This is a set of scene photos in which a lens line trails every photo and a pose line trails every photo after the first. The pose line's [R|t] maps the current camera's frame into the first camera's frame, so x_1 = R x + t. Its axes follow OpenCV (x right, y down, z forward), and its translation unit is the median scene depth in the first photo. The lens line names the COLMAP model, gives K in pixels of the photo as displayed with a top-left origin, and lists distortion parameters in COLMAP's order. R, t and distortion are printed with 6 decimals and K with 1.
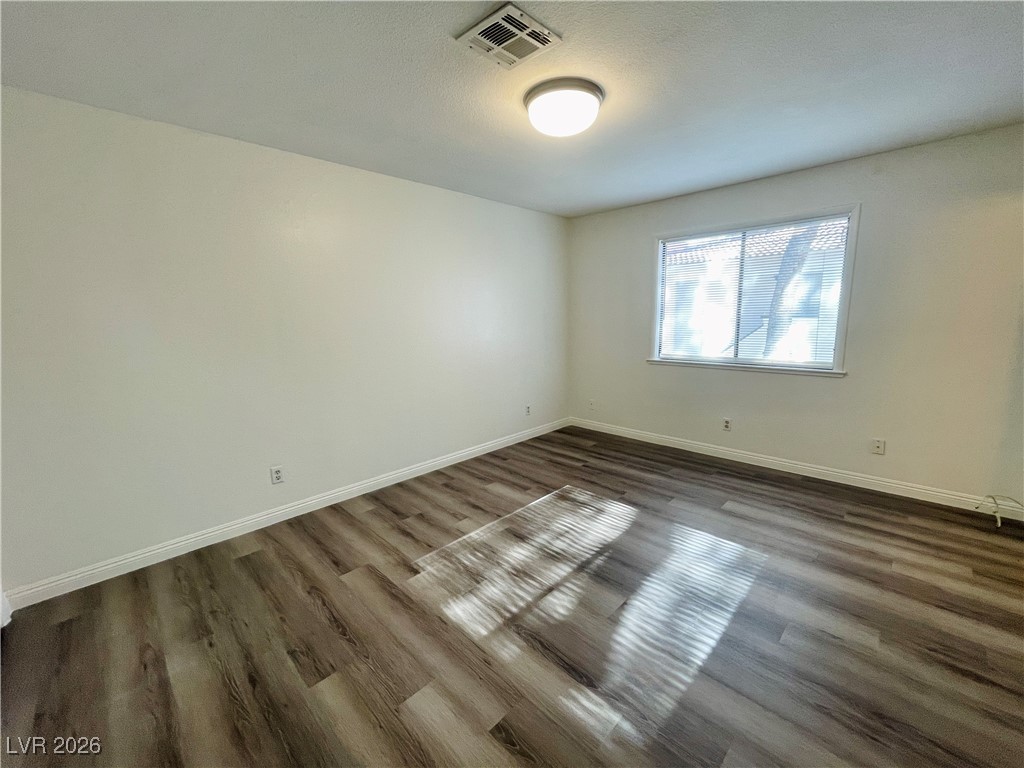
lens RADIAL K [[417.0, 0, 515.1], [0, 417.0, 381.5], [0, 0, 1]] dist [-0.000296, -0.000035]
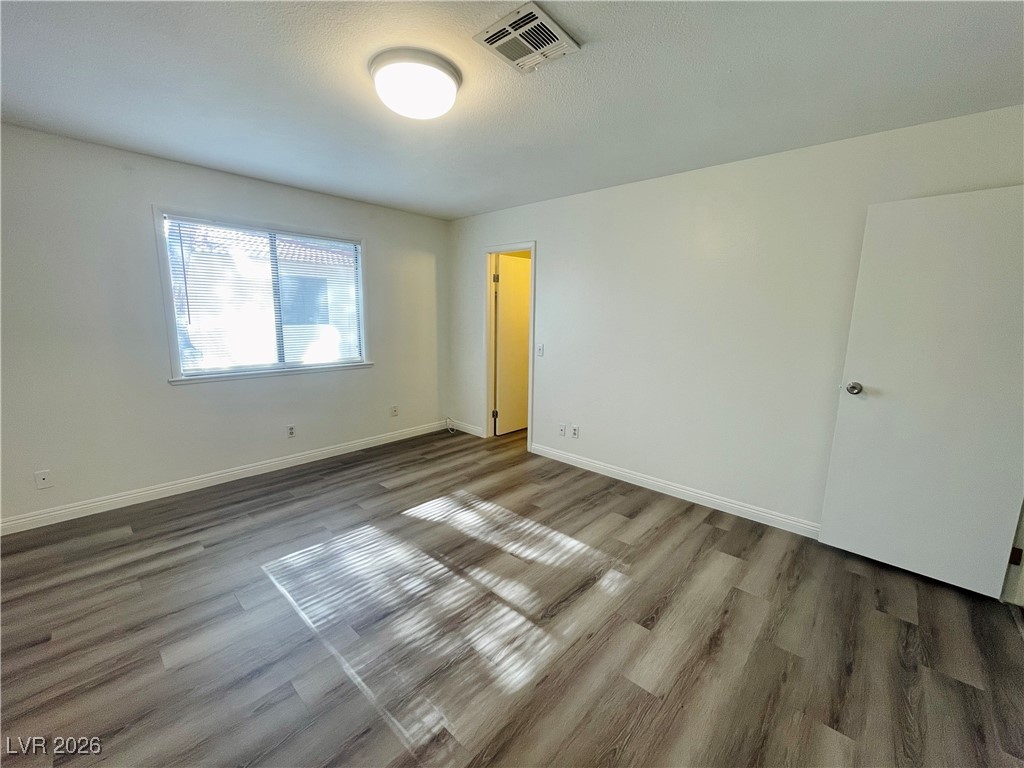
lens RADIAL K [[417.0, 0, 515.1], [0, 417.0, 381.5], [0, 0, 1]] dist [-0.000296, -0.000035]
pose [[-0.048859, -0.139398, 0.989030, -0.580899], [0.144446, 0.978817, 0.145094, -0.094960], [-0.988306, 0.149951, -0.027689, 0.621744]]
